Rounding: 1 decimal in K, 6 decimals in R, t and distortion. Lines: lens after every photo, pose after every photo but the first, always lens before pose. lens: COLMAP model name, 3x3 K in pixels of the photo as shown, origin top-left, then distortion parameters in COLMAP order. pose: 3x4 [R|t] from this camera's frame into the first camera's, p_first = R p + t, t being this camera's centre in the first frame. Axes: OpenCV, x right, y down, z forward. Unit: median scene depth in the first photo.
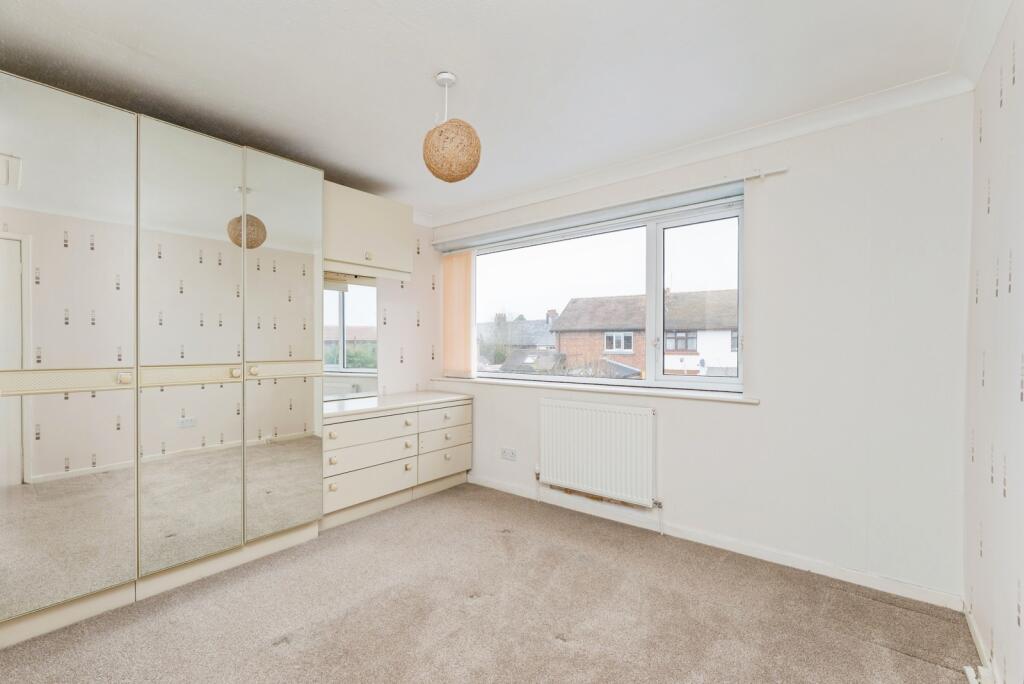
lens RADIAL K [[435.7, 0, 512.0], [0, 435.7, 342.0], [0, 0, 1]] dist [-0.001269, -0.000191]
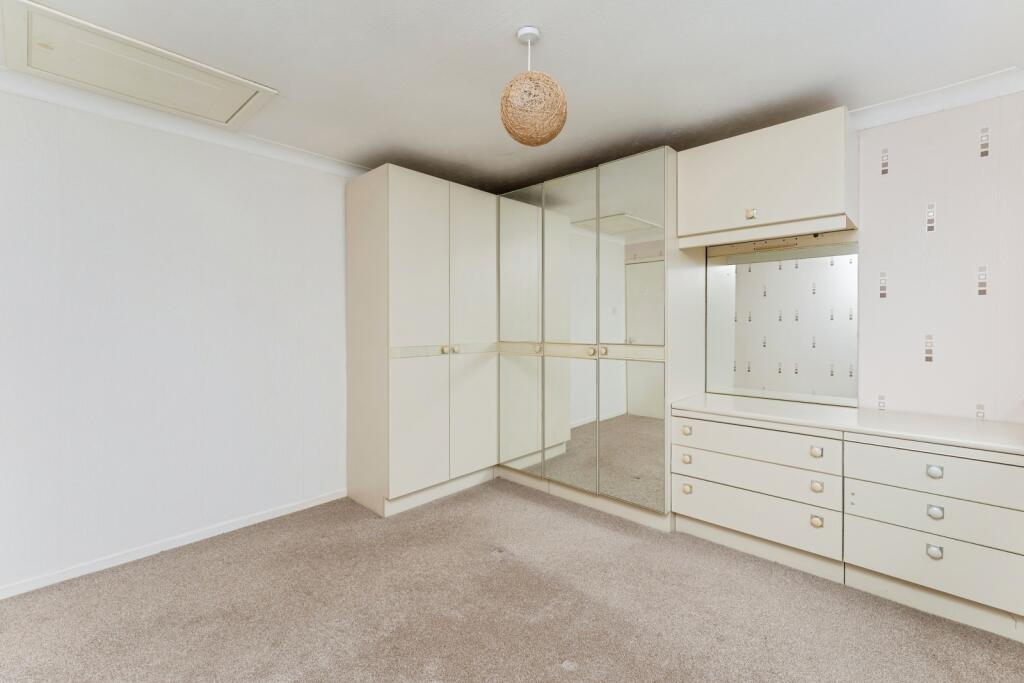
lens RADIAL K [[447.0, 0, 510.6], [0, 447.0, 319.0], [0, 0, 1]] dist [0.000574, 0.000076]
pose [[-0.061040, -0.017519, -0.997982, 0.534694], [-0.002568, 0.999845, -0.017395, 0.002814], [0.998132, 0.001502, -0.061076, 0.701561]]
